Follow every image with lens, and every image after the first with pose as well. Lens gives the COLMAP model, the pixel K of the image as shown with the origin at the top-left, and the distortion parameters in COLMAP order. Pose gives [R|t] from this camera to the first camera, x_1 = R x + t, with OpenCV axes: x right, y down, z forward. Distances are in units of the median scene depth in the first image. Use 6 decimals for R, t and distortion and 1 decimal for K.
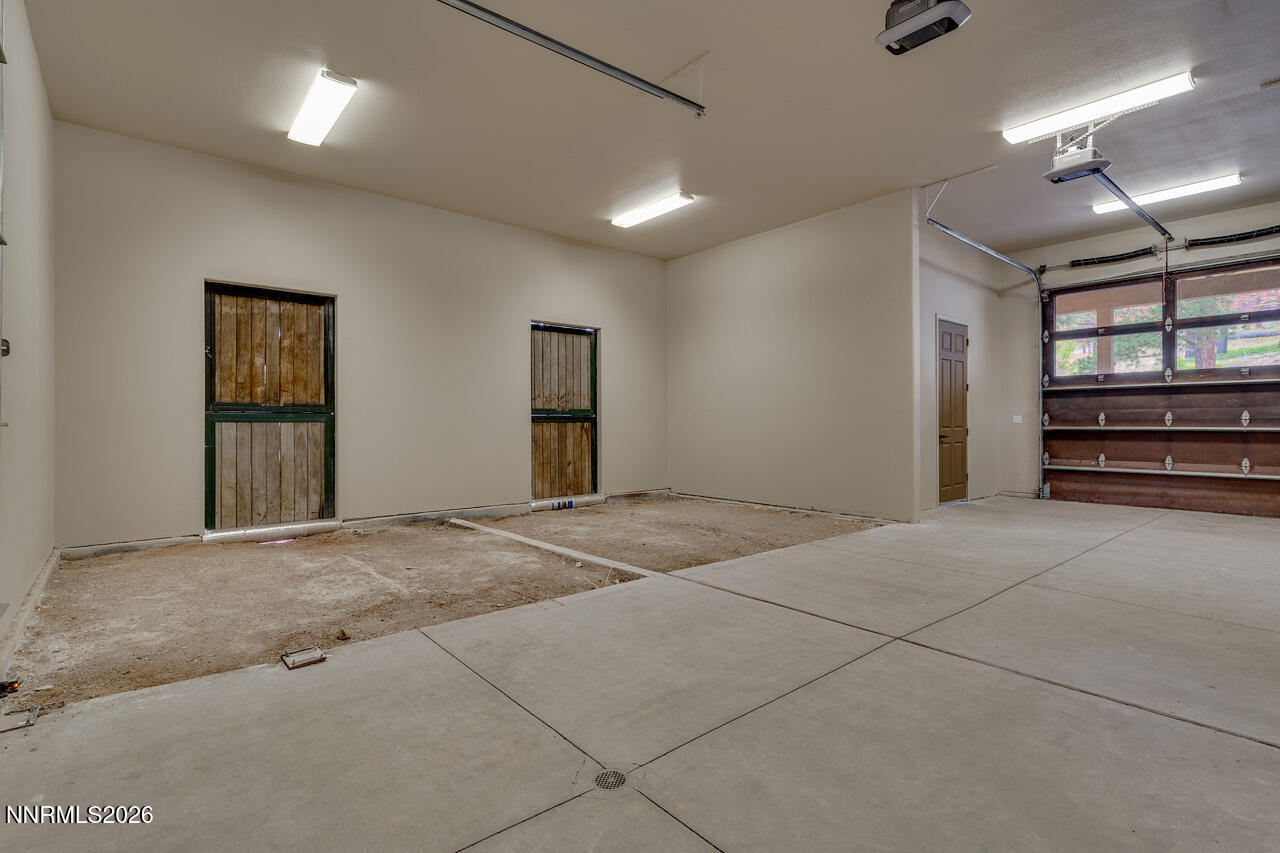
lens RADIAL K [[606.2, 0, 625.7], [0, 606.2, 423.4], [0, 0, 1]] dist [0.000528, -0.000143]
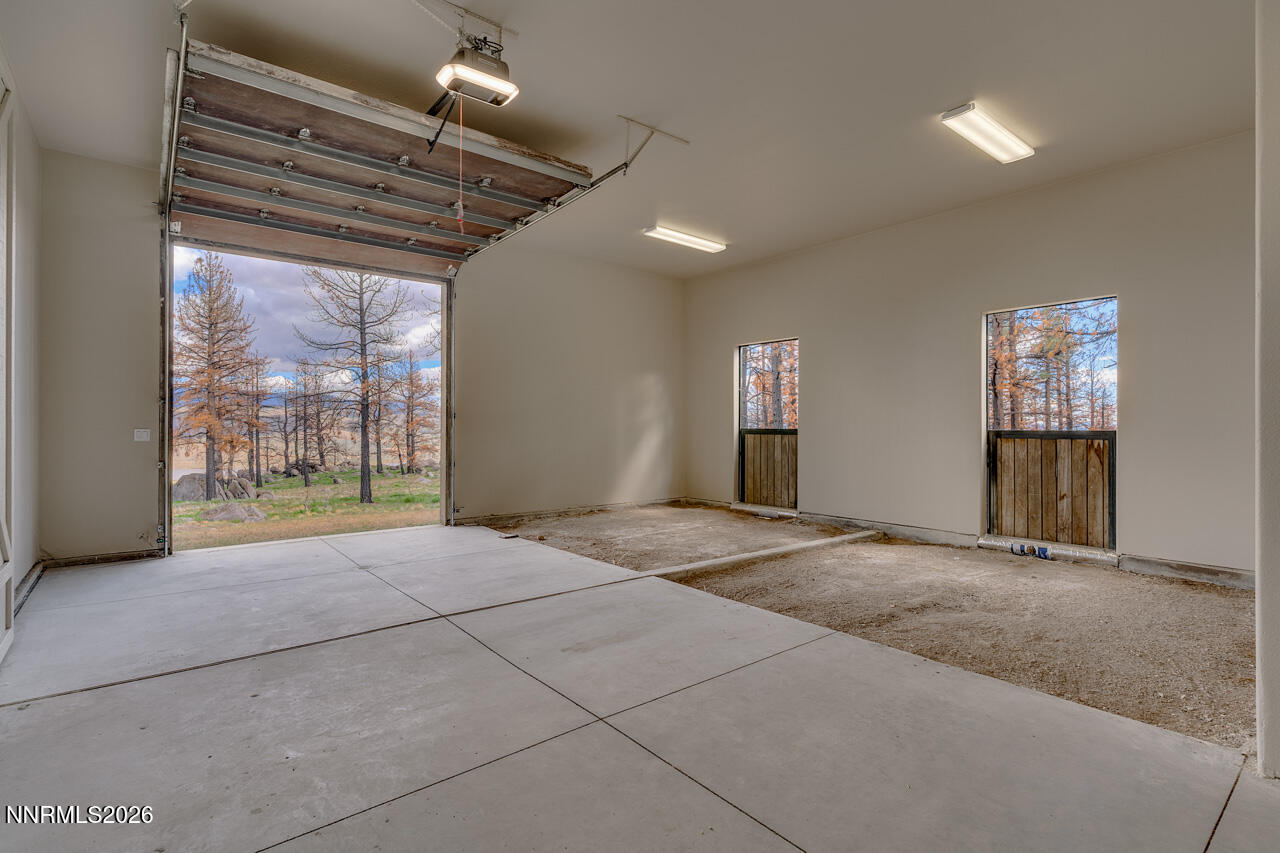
lens RADIAL K [[606.2, 0, 625.7], [0, 606.2, 423.4], [0, 0, 1]] dist [0.000528, -0.000143]
pose [[-0.019714, -0.006246, -0.999786, 0.639244], [-0.004987, 0.999969, -0.006149, -0.013027], [0.999793, 0.004865, -0.019745, 0.518240]]
